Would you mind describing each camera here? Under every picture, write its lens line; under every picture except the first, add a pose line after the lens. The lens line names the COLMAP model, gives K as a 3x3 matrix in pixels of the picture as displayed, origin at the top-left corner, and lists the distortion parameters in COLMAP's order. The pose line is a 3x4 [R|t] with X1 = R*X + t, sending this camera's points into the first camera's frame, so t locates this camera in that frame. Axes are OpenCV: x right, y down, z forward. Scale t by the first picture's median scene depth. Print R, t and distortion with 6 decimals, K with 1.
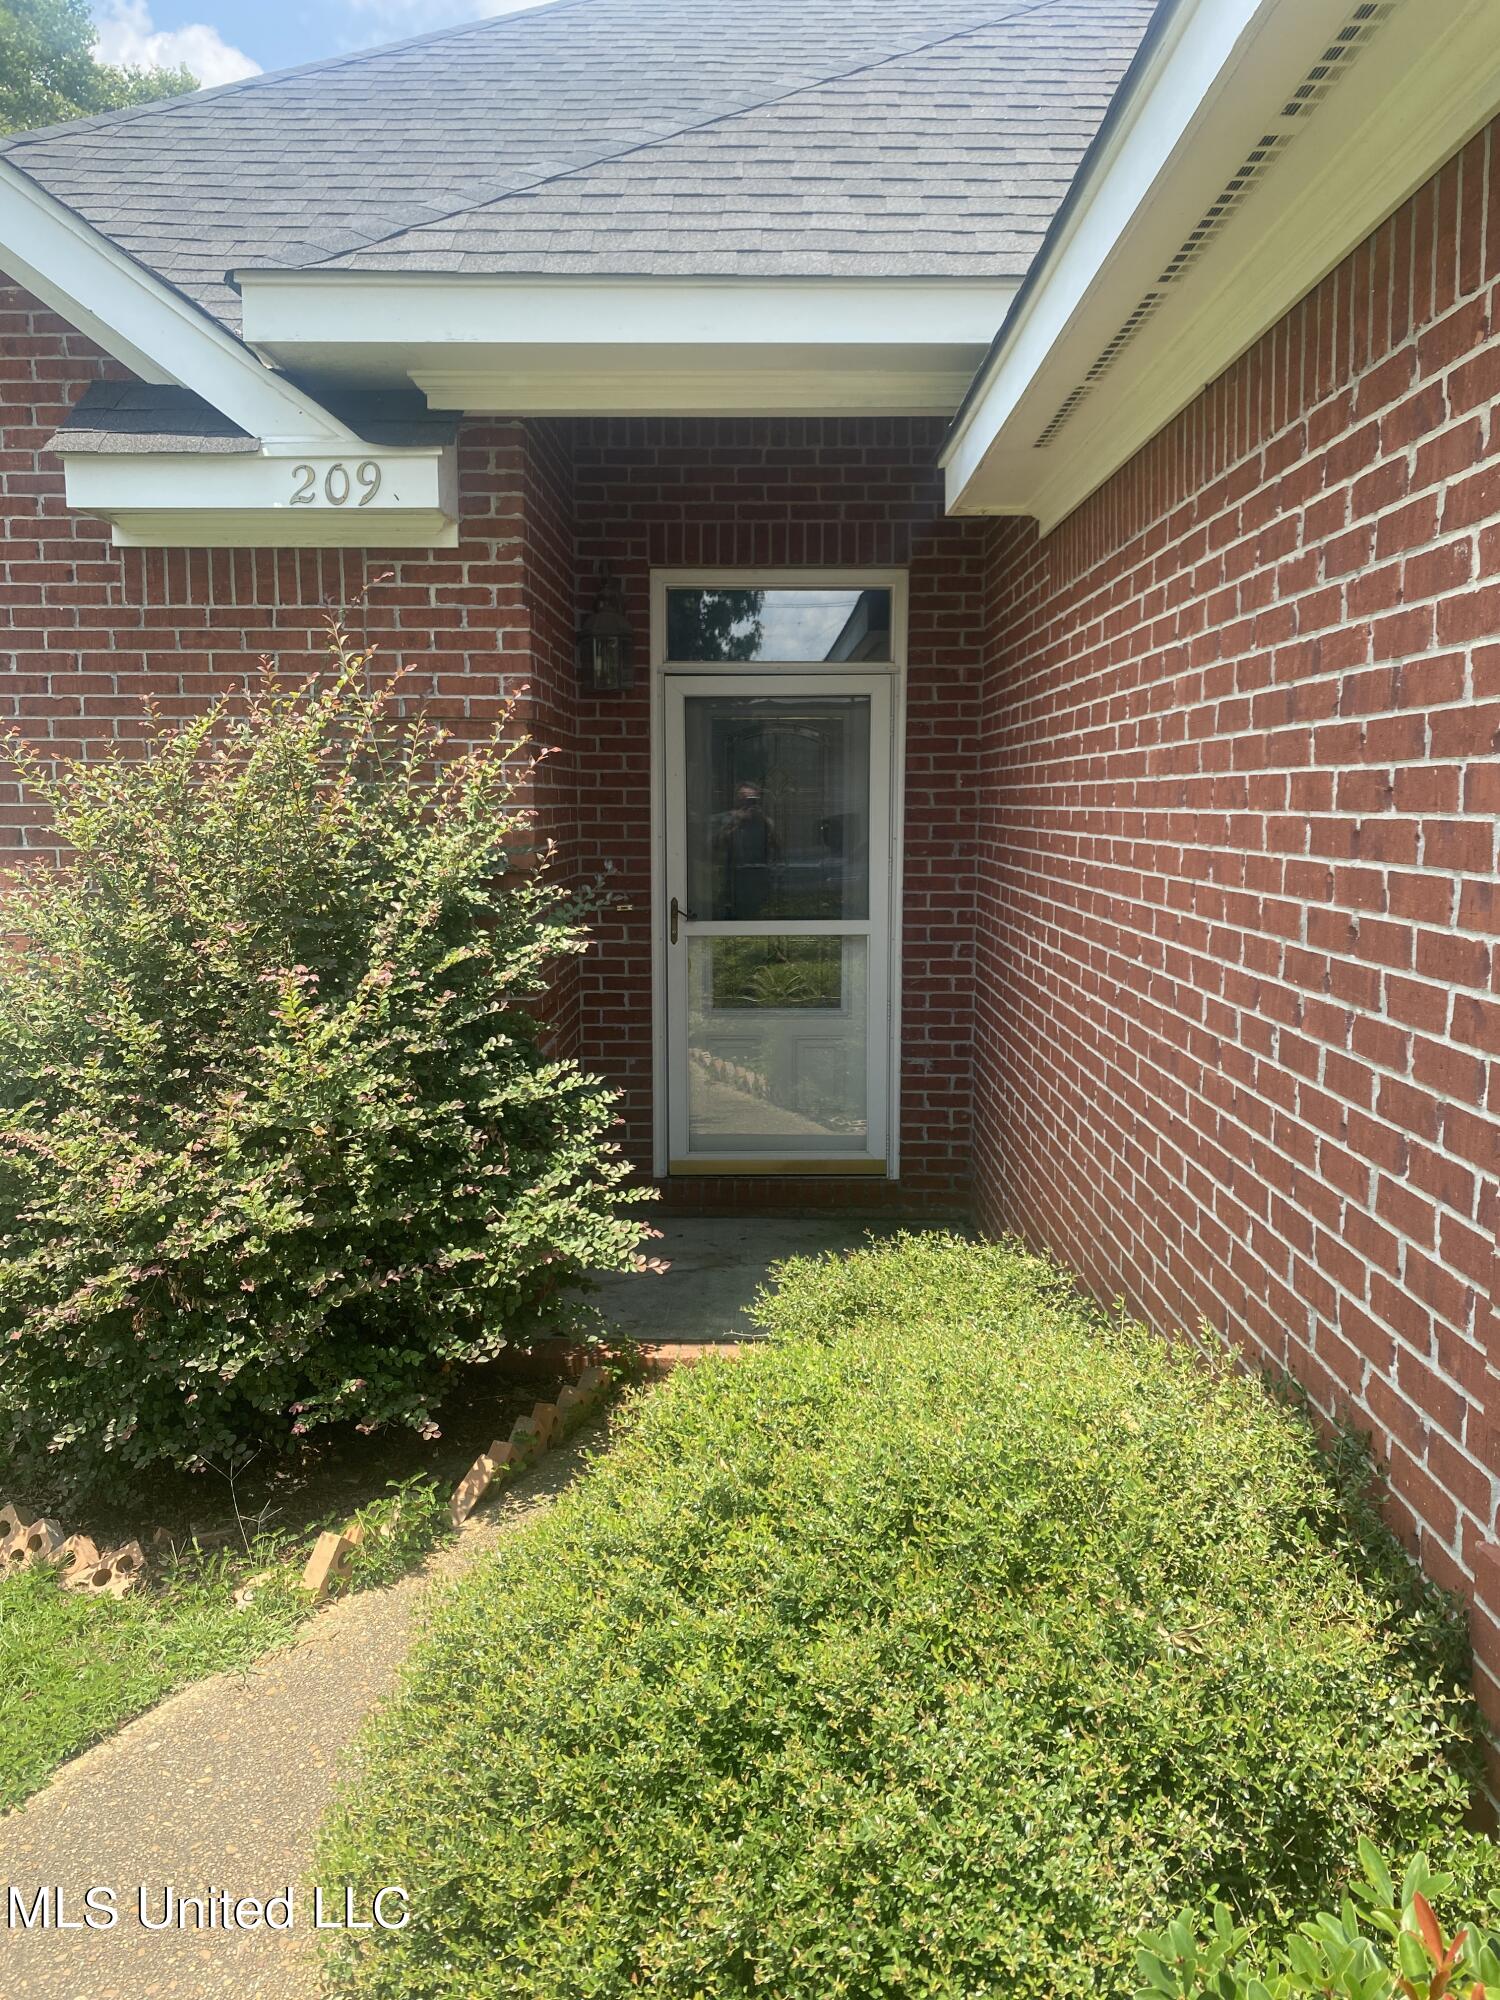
lens RADIAL K [[1528.3, 0, 750.0], [0, 1528.3, 1000.0], [0, 0, 1]] dist [0.000205, -0.002089]
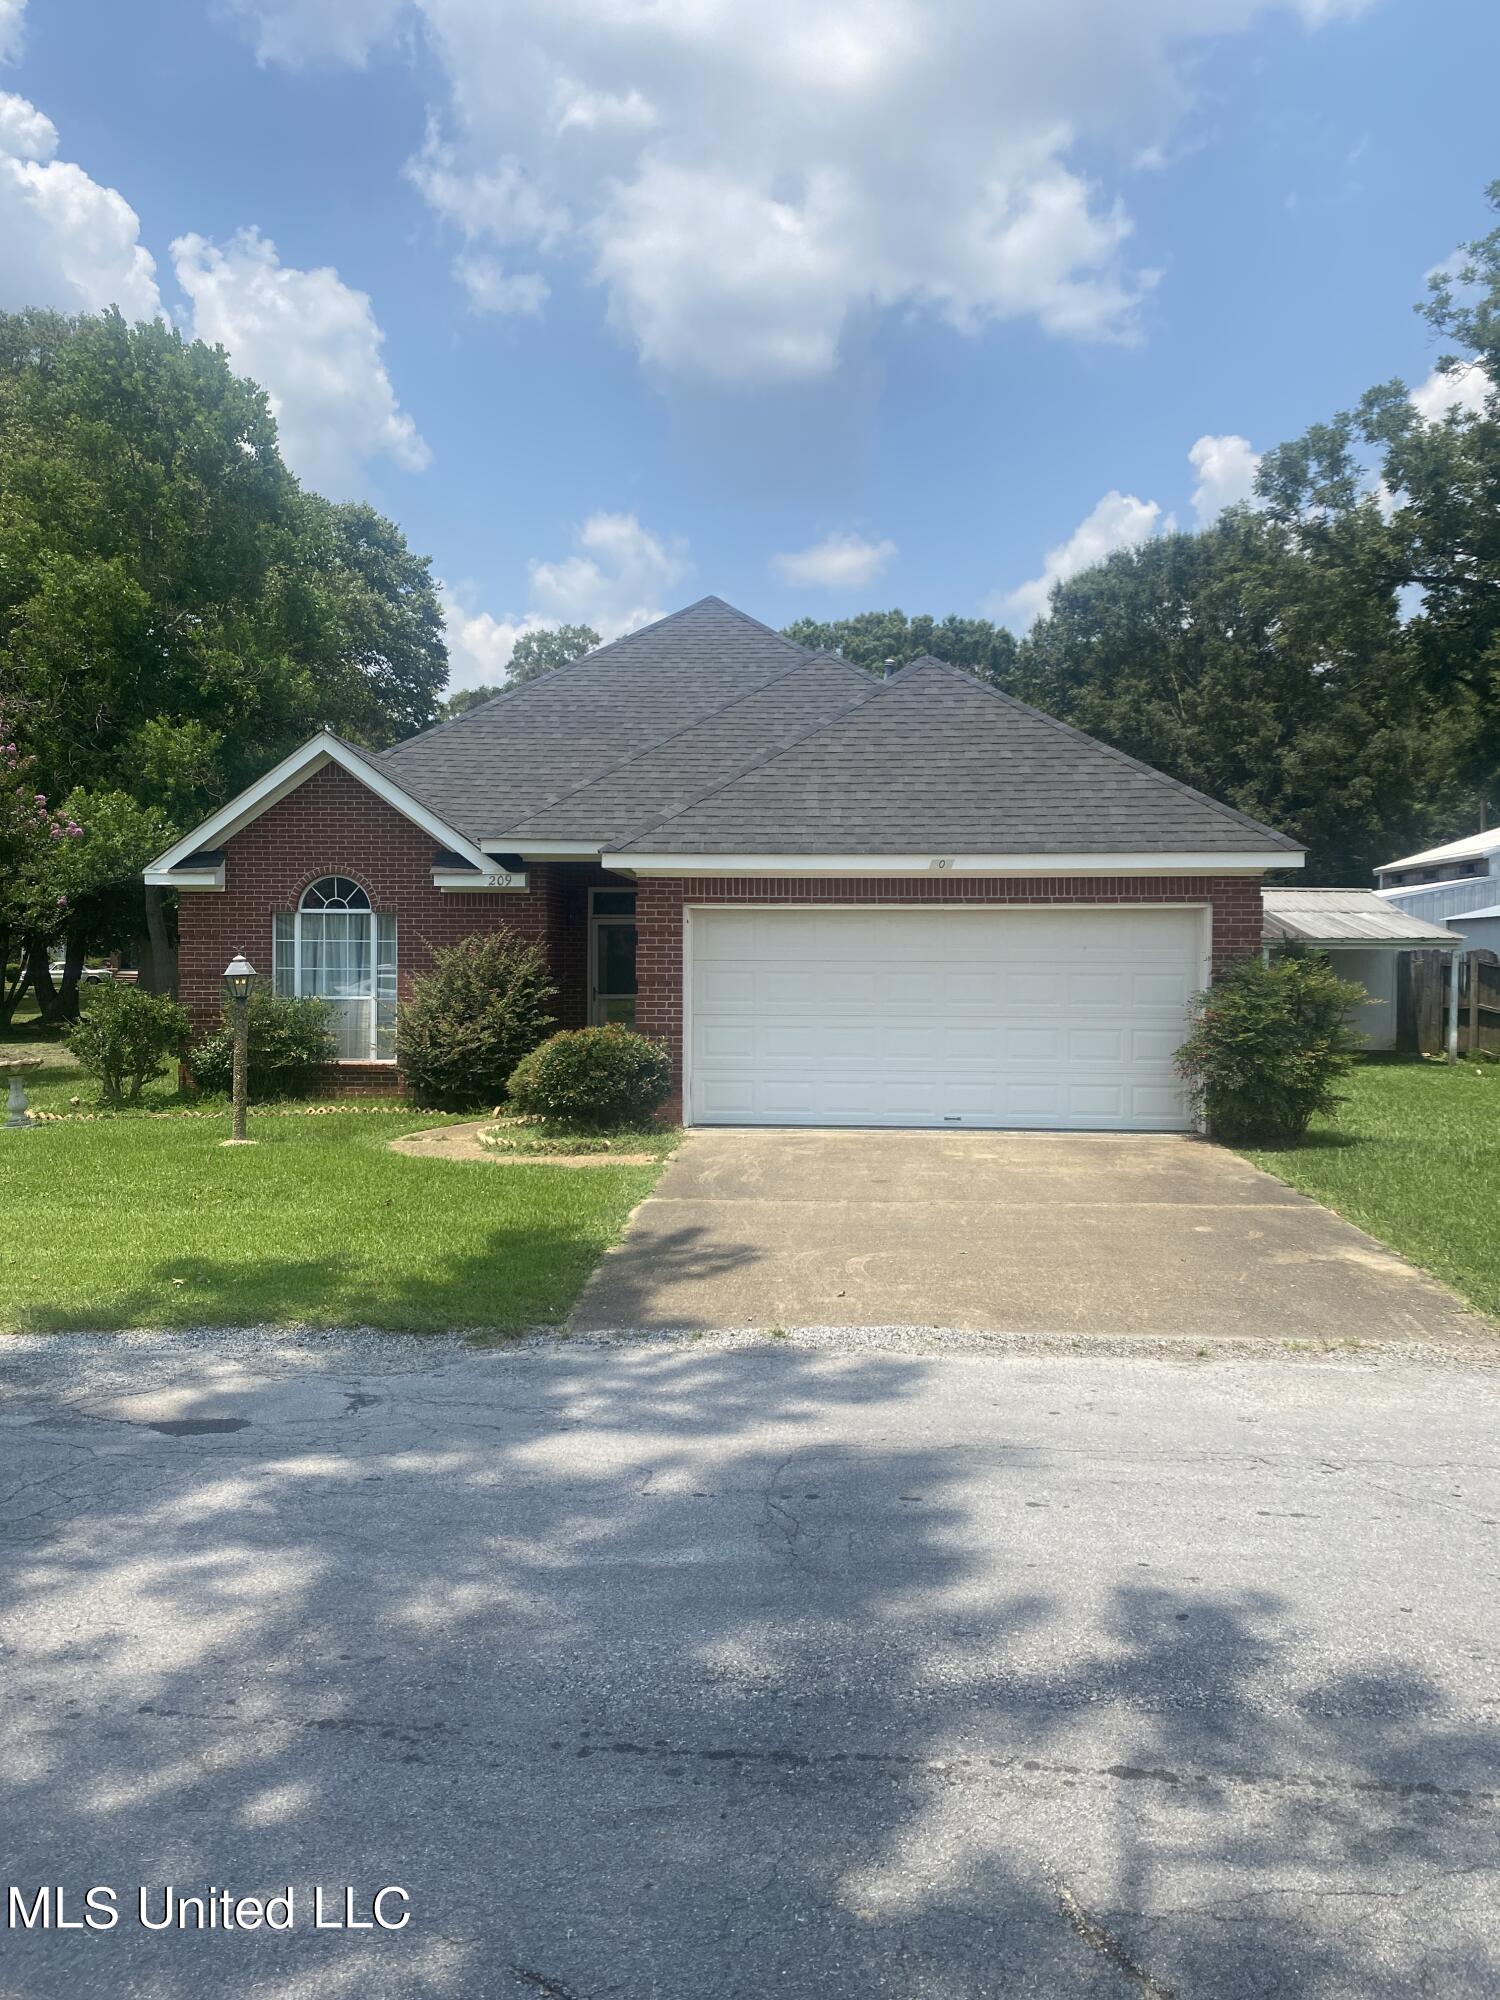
lens RADIAL K [[1528.3, 0, 750.0], [0, 1528.3, 1000.0], [0, 0, 1]] dist [0.000205, -0.002089]
pose [[0.998915, 0.003958, -0.046401, 0.608384], [-0.008584, 0.994958, -0.099924, 0.397238], [0.045772, 0.100213, 0.993913, -3.104853]]
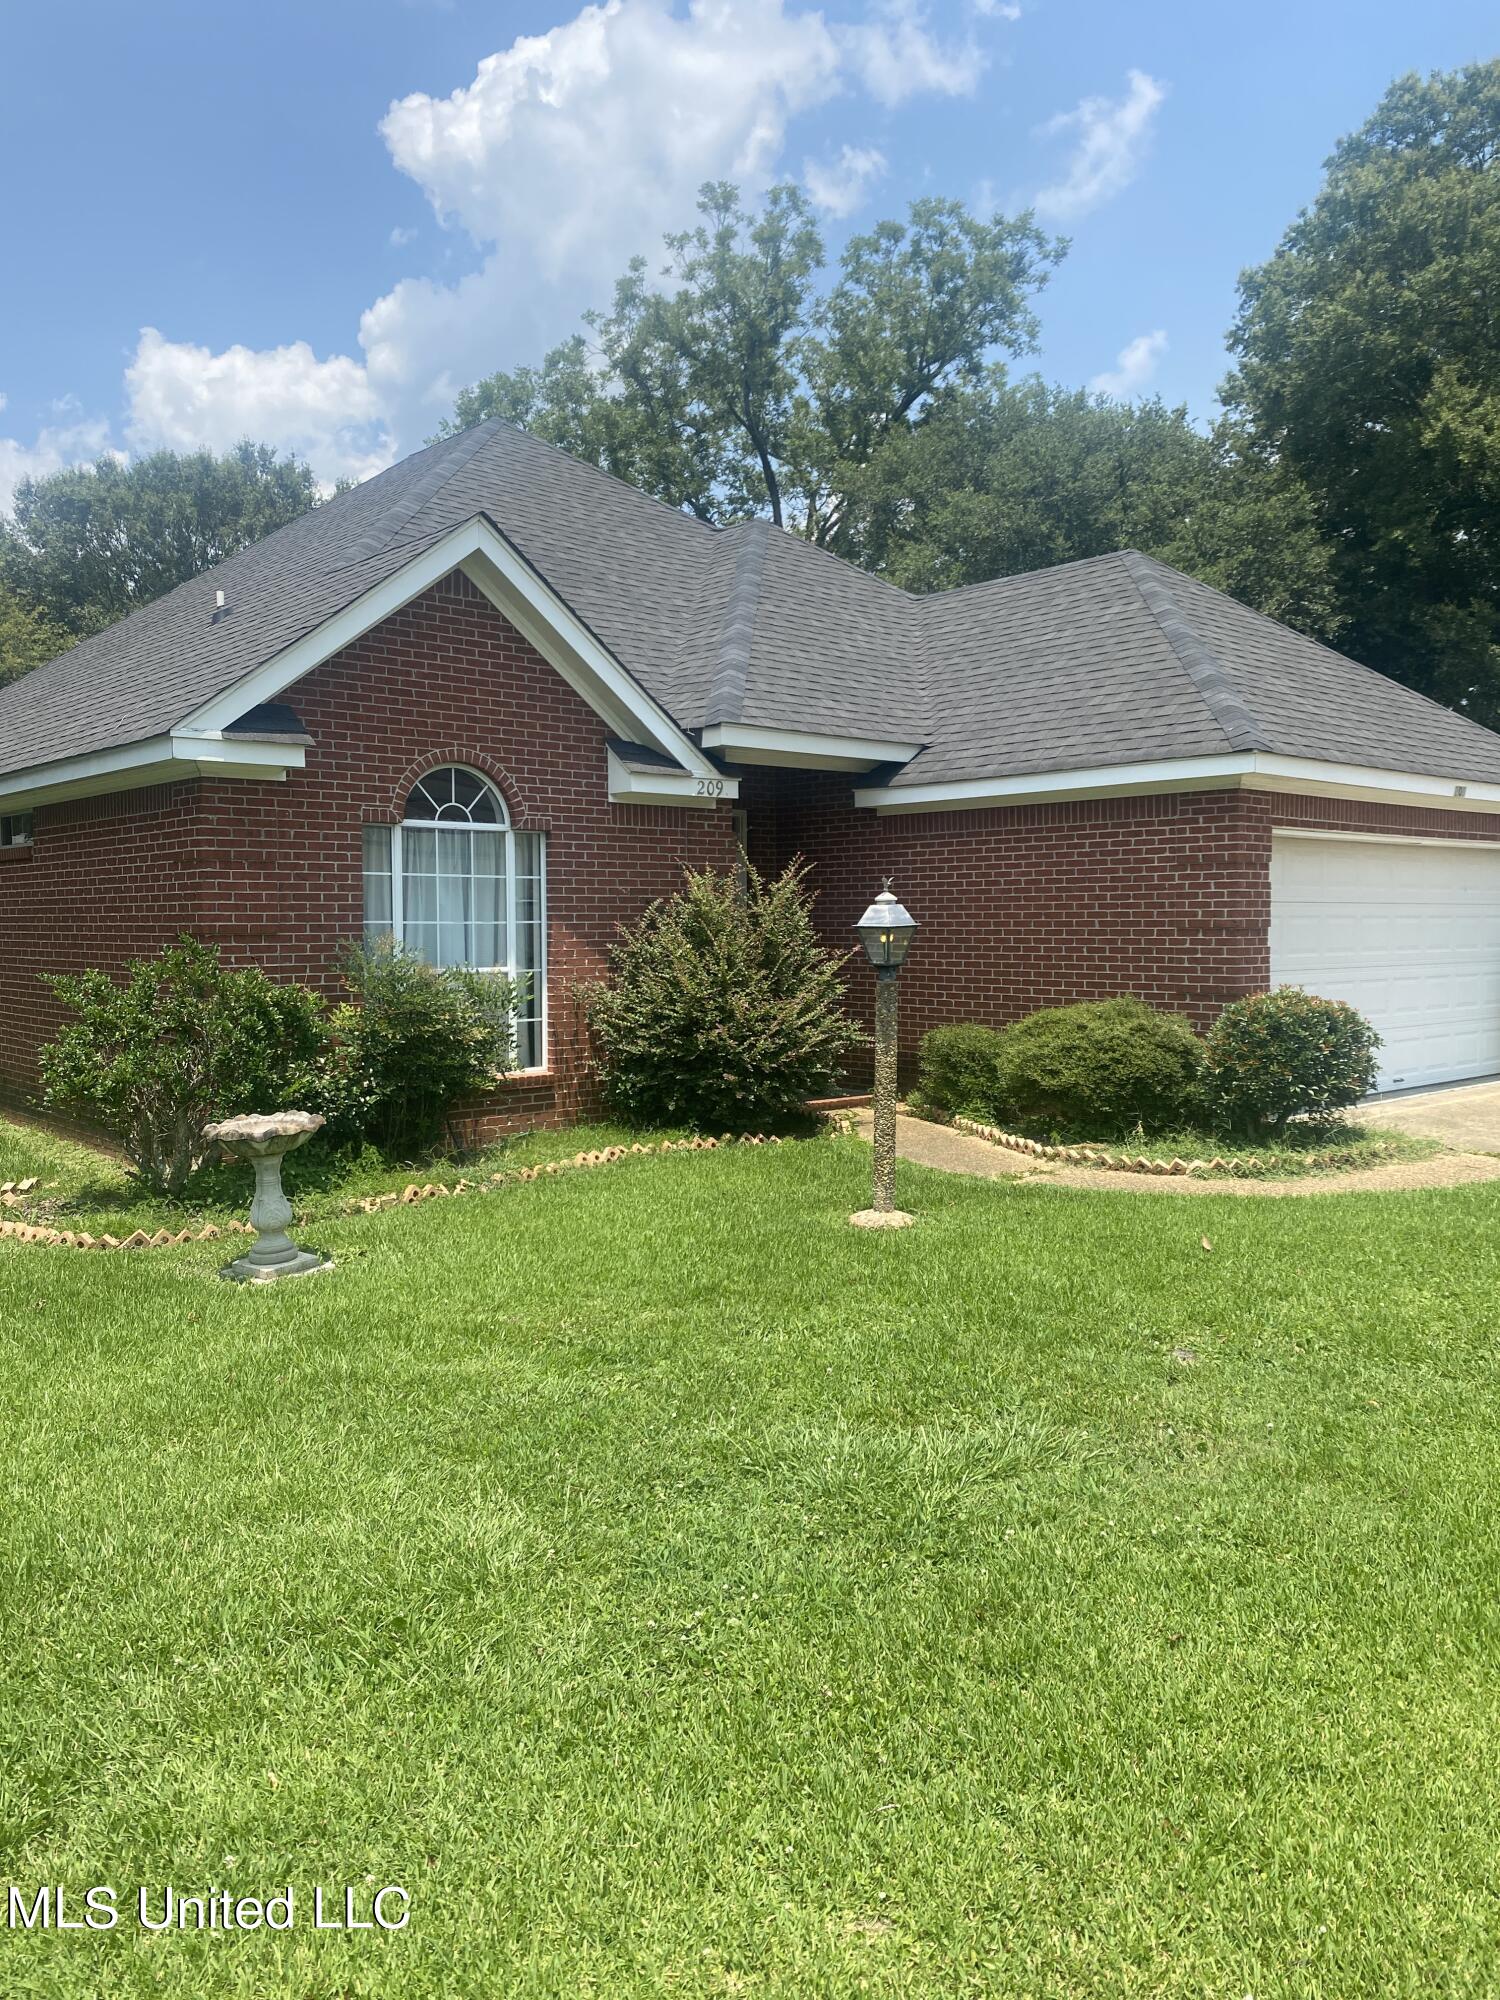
lens RADIAL K [[1528.3, 0, 750.0], [0, 1528.3, 1000.0], [0, 0, 1]] dist [0.000205, -0.002089]
pose [[0.737473, -0.042217, 0.674056, -2.135374], [0.093732, 0.994784, -0.040246, 0.164457], [-0.668841, 0.092861, 0.737583, -1.071990]]
